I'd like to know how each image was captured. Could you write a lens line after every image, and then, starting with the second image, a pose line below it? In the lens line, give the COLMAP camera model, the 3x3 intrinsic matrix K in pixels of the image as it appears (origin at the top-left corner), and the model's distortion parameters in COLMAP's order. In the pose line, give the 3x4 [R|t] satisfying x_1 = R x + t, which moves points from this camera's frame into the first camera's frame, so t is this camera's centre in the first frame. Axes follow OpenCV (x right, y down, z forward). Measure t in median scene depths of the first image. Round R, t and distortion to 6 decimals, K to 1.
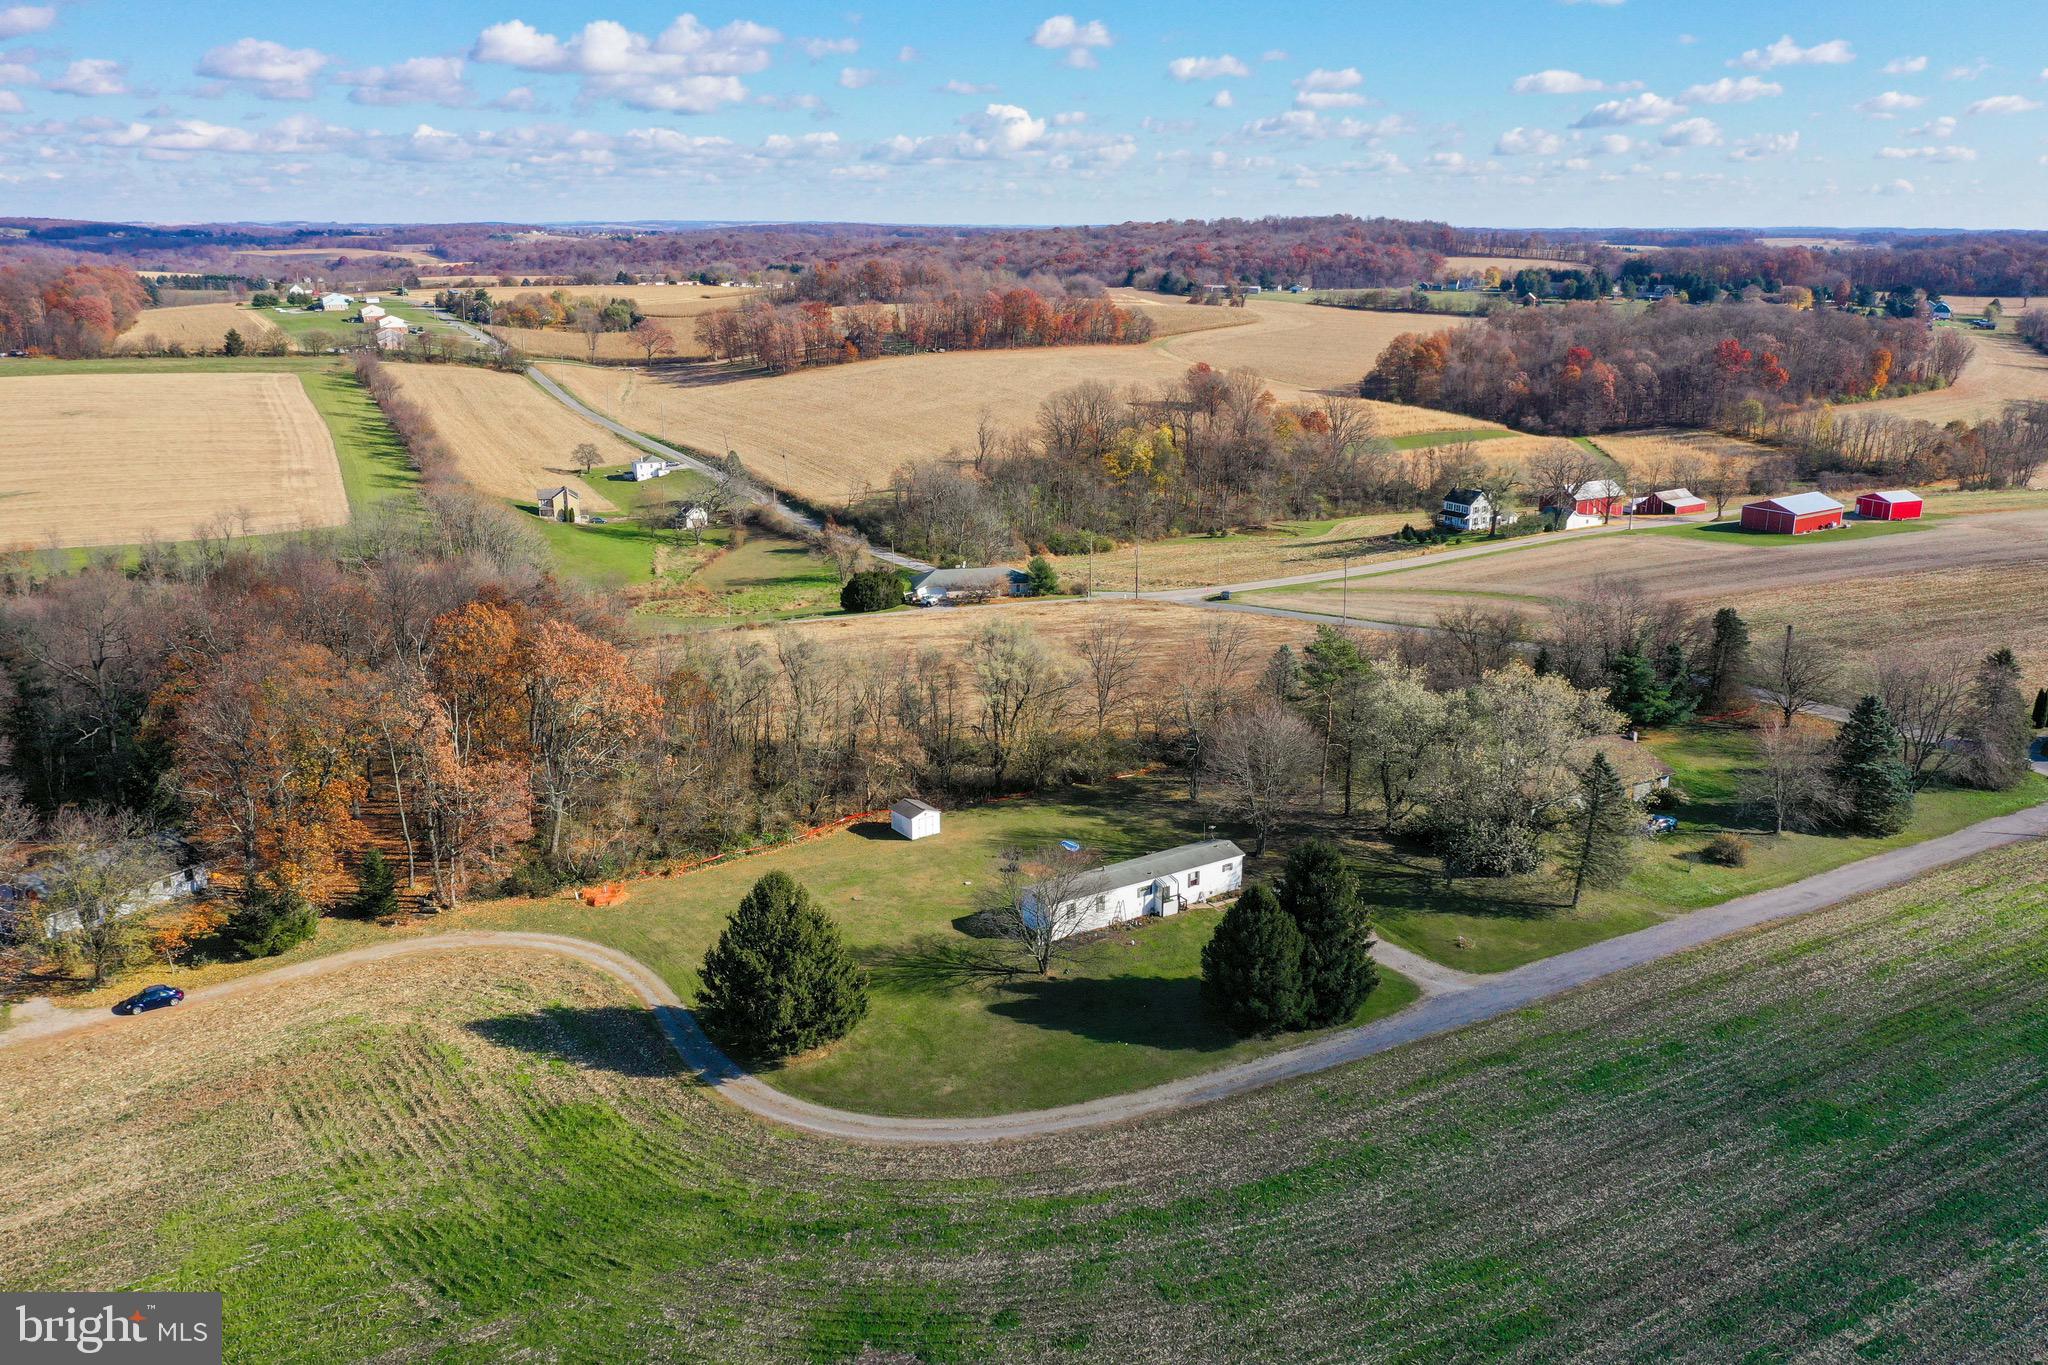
lens RADIAL K [[1608.9, 0, 1019.8], [0, 1608.9, 682.6], [0, 0, 1]] dist [0.001275, -0.001619]
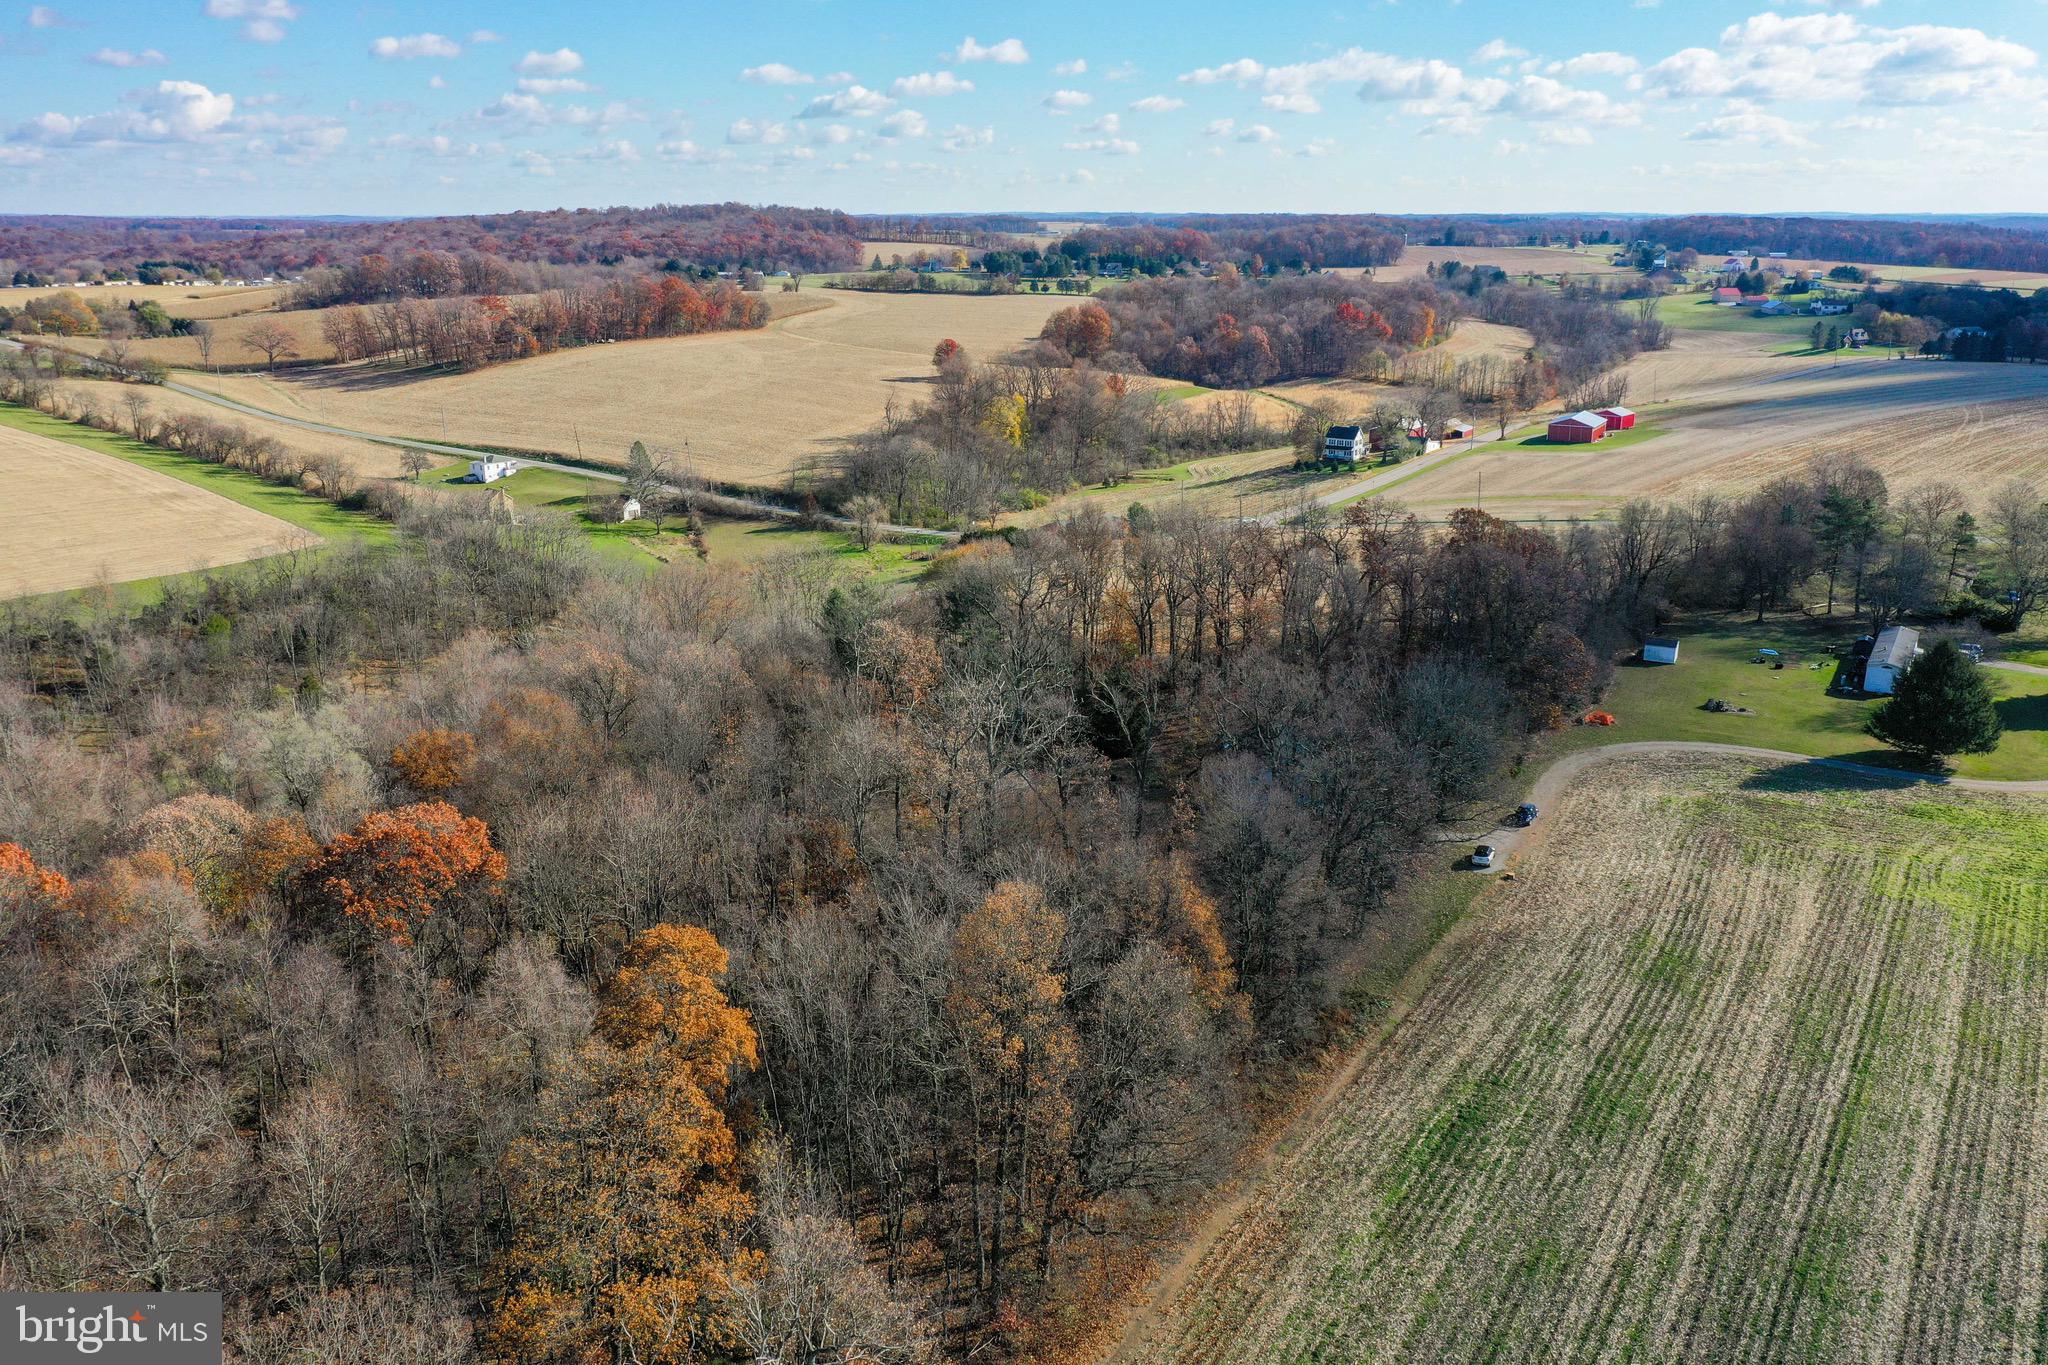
lens RADIAL K [[1602.5, 0, 1023.1], [0, 1602.5, 696.4], [0, 0, 1]] dist [-0.005484, -0.000595]
pose [[0.902113, -0.130794, 0.411199, -0.407941], [0.124031, 0.991337, 0.043217, -0.000198], [-0.413289, 0.012015, 0.910521, -0.003452]]
